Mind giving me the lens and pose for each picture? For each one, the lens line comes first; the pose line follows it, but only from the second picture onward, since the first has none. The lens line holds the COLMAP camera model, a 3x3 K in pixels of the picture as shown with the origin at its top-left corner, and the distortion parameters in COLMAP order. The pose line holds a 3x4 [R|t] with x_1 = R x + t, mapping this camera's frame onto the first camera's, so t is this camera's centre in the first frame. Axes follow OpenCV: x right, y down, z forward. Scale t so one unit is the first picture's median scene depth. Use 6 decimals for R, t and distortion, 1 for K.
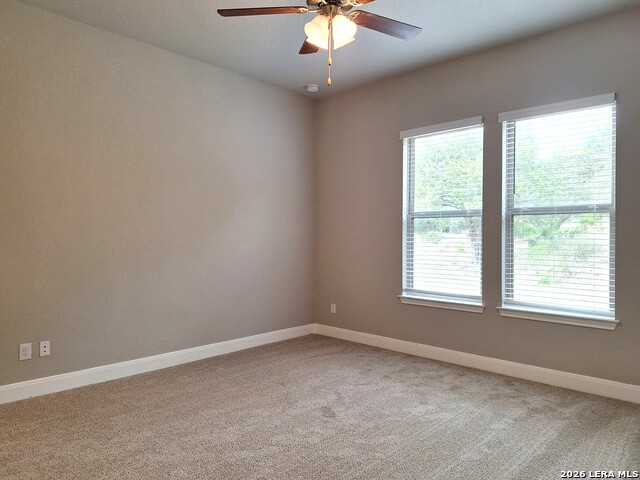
lens RADIAL K [[443.5, 0, 322.2], [0, 443.5, 242.8], [0, 0, 1]] dist [0.003670, -0.002230]
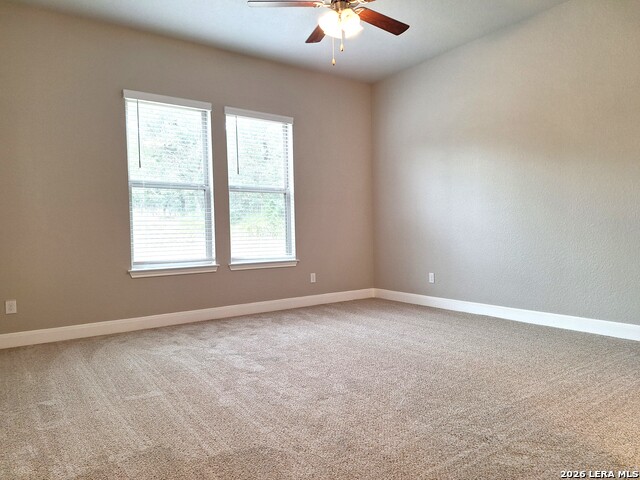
lens RADIAL K [[443.5, 0, 322.2], [0, 443.5, 242.8], [0, 0, 1]] dist [0.003670, -0.002230]
pose [[0.196973, -0.033649, 0.979831, -0.808246], [0.035580, 0.998998, 0.027155, 0.066153], [-0.979763, 0.029514, 0.197973, 0.539666]]
